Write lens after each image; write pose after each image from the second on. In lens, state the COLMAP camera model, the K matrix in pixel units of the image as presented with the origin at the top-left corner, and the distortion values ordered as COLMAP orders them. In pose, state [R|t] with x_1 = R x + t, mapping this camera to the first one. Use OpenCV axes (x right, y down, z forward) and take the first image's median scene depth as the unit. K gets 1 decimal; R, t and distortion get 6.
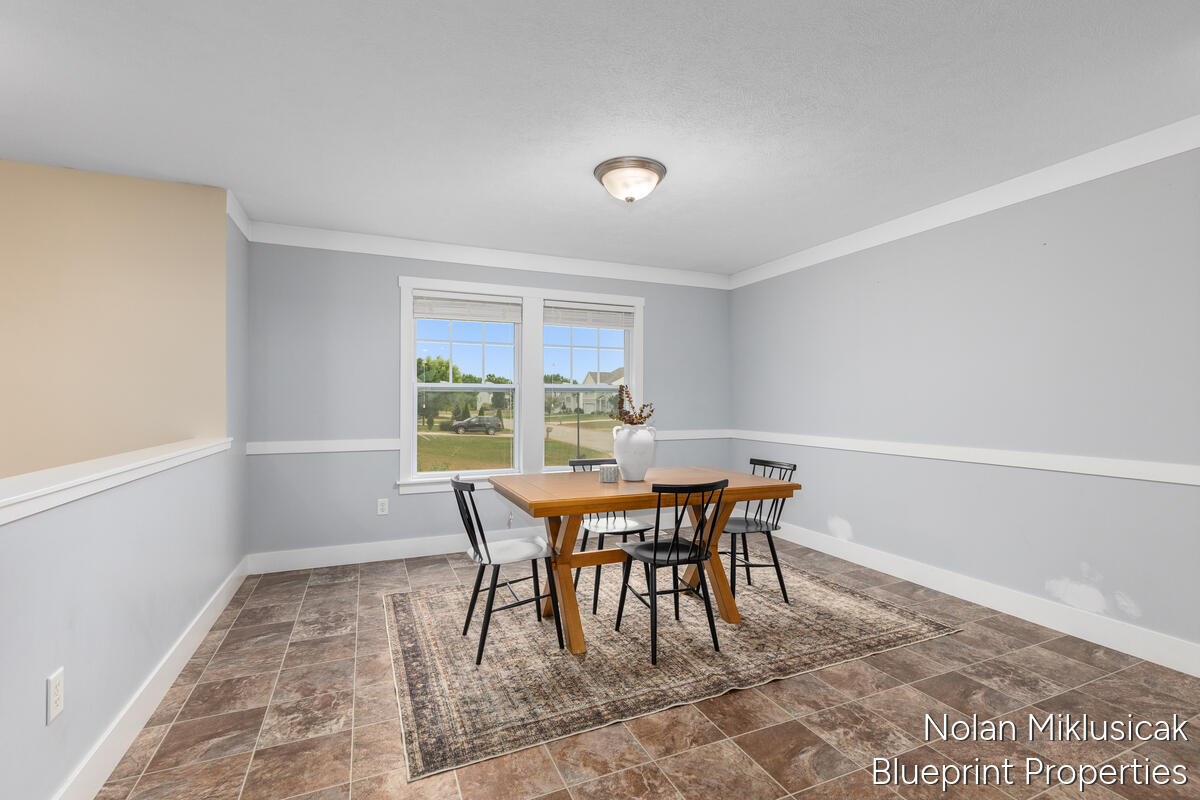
lens RADIAL K [[550.0, 0, 604.3], [0, 550.0, 397.7], [0, 0, 1]] dist [-0.001001, 0.000134]
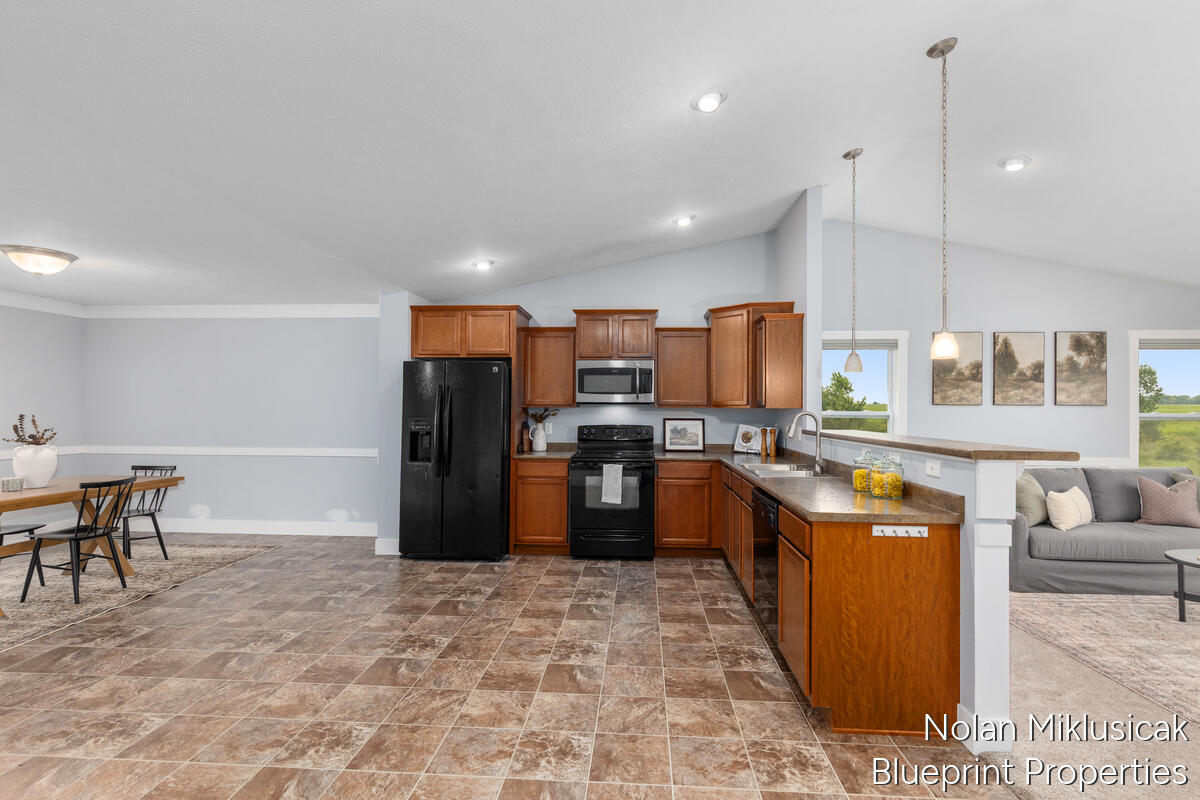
lens RADIAL K [[550.0, 0, 604.3], [0, 550.0, 397.7], [0, 0, 1]] dist [-0.001001, 0.000134]
pose [[0.469072, 0.019903, 0.882936, -0.467537], [-0.009976, 0.999802, -0.017237, -0.054003], [-0.883104, -0.000723, 0.469177, -0.796309]]
